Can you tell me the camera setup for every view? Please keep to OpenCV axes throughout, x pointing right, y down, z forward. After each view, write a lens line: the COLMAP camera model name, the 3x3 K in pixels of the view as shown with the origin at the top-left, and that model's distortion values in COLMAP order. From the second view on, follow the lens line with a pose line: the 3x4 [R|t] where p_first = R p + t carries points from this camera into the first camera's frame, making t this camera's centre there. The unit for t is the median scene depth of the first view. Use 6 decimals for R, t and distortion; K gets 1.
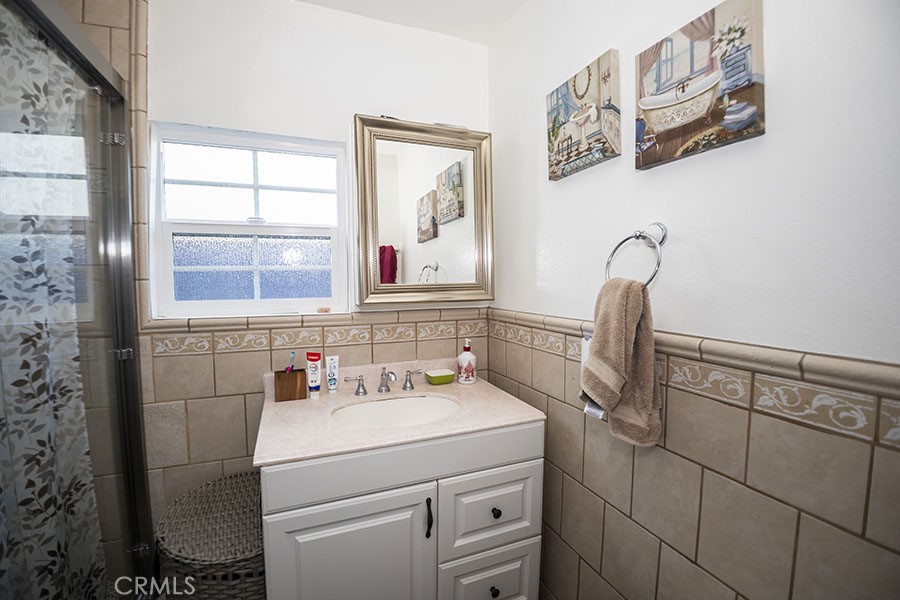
lens RADIAL K [[389.7, 0, 450.0], [0, 389.7, 300.0], [0, 0, 1]] dist [-0.041527, -0.001095]
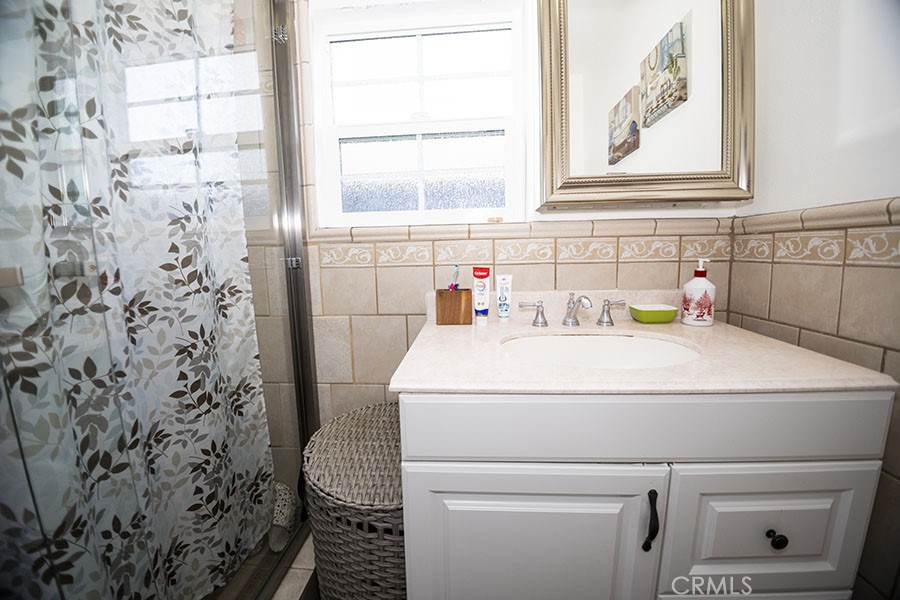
lens RADIAL K [[355.9, 0, 445.8], [0, 355.9, 294.1], [0, 0, 1]] dist [-0.026163, -0.005993]
pose [[0.892931, 0.036063, -0.448747, -0.095907], [-0.003111, 0.997257, 0.073954, 0.150521], [0.450183, -0.064640, 0.890594, 0.344024]]
